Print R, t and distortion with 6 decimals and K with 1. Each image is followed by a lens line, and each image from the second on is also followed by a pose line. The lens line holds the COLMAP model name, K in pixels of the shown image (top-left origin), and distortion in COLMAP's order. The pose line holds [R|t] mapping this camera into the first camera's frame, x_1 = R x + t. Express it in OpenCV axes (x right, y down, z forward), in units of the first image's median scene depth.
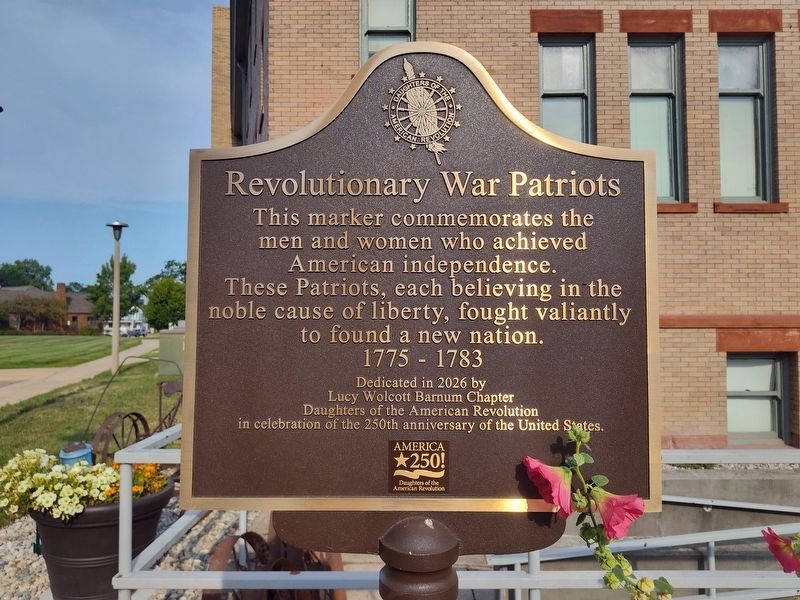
lens RADIAL K [[540.5, 0, 403.5], [0, 540.5, 303.8], [0, 0, 1]] dist [-0.008140, -0.006893]
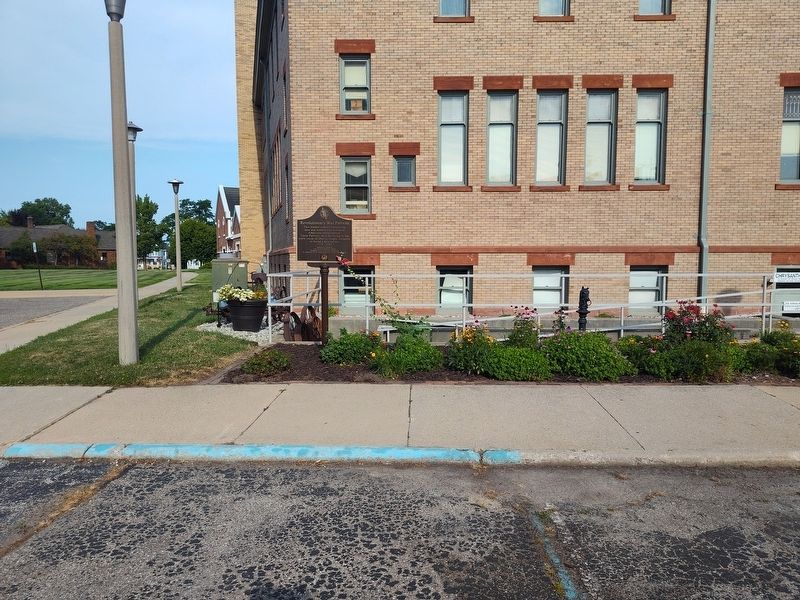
lens RADIAL K [[540.5, 0, 403.5], [0, 540.5, 303.8], [0, 0, 1]] dist [-0.008140, -0.006893]
pose [[0.999822, 0.004559, -0.018307, 0.164978], [-0.002450, 0.993519, 0.113639, 0.007117], [0.018707, -0.113574, 0.993353, -0.858944]]
